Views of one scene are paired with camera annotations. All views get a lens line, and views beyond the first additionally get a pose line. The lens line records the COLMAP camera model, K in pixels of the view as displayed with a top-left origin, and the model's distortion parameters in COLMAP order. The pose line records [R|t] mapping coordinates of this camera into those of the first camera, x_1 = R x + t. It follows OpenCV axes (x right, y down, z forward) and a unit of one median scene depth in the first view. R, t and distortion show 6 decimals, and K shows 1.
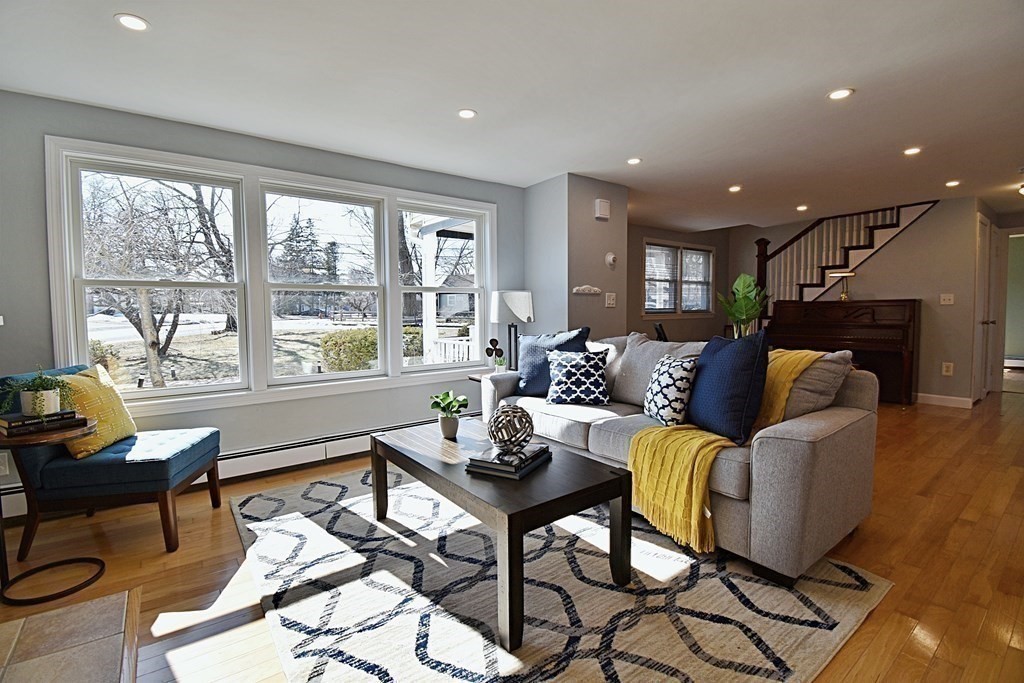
lens RADIAL K [[469.5, 0, 520.1], [0, 469.5, 335.9], [0, 0, 1]] dist [-0.001793, -0.000409]
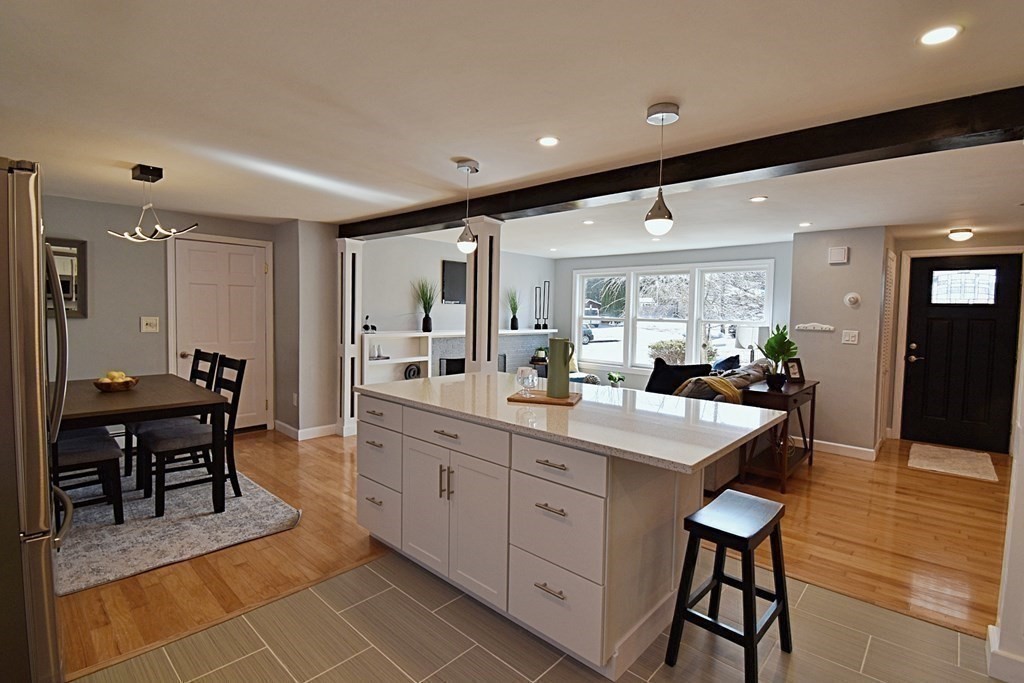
lens RADIAL K [[469.5, 0, 520.1], [0, 469.5, 335.9], [0, 0, 1]] dist [-0.001793, -0.000409]
pose [[0.179660, 0.058290, -0.982000, 1.156486], [-0.073054, 0.996277, 0.045772, -0.076159], [0.981012, 0.063515, 0.183250, 0.071473]]
